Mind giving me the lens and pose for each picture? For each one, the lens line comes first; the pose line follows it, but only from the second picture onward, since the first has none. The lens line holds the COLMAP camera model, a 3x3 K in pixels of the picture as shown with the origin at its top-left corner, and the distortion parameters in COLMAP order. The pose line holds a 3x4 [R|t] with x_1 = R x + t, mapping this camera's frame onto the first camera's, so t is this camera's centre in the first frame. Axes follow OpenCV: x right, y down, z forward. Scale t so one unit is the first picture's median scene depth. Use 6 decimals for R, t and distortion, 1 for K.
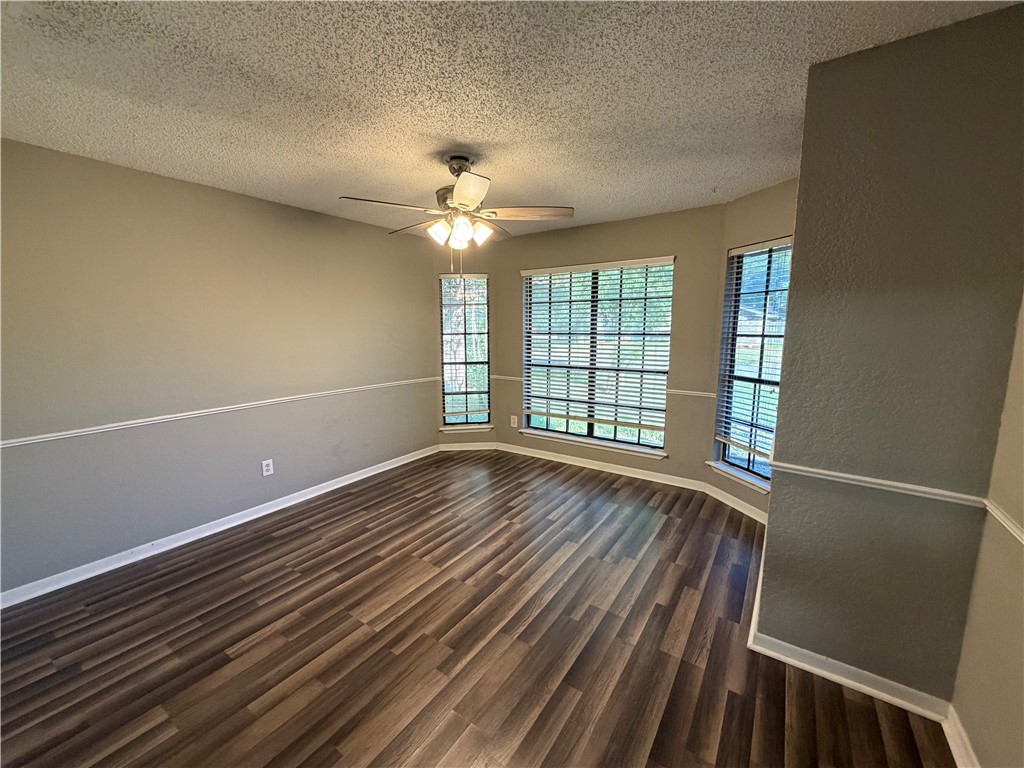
lens RADIAL K [[410.1, 0, 518.4], [0, 410.1, 391.9], [0, 0, 1]] dist [0.004367, -0.000976]
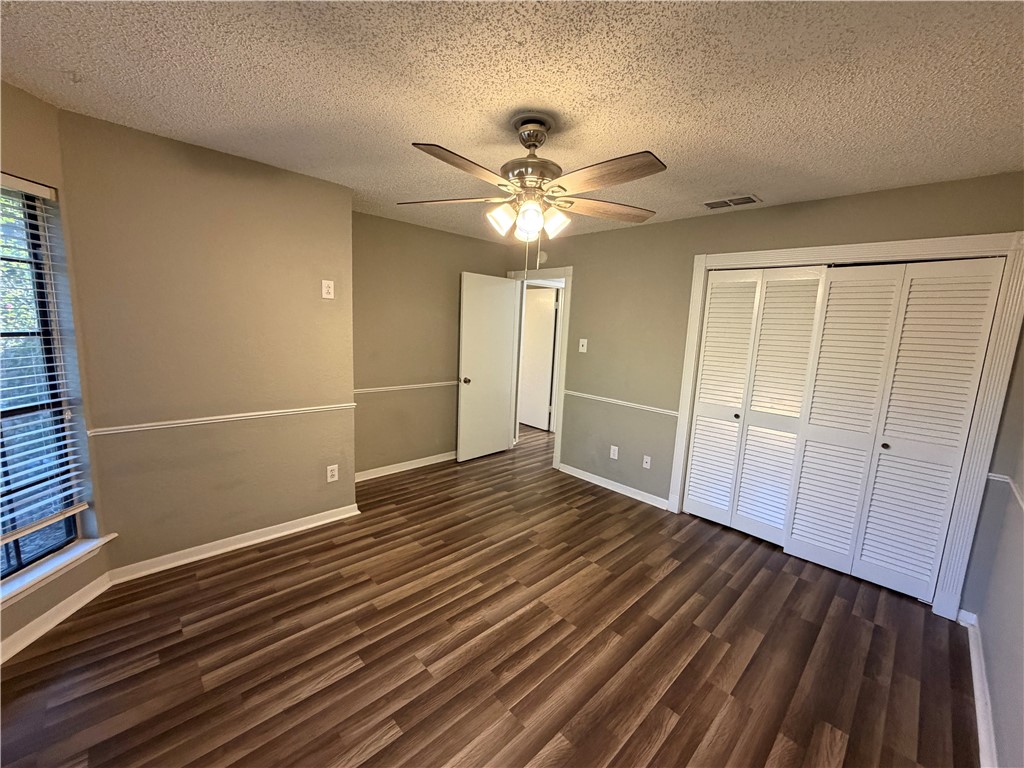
lens RADIAL K [[410.1, 0, 517.8], [0, 410.1, 386.0], [0, 0, 1]] dist [0.004367, -0.000976]
pose [[-0.978285, -0.069977, 0.195095, -0.296762], [-0.008588, 0.954159, 0.299178, -0.314057], [-0.207088, 0.291006, -0.934040, 1.780704]]
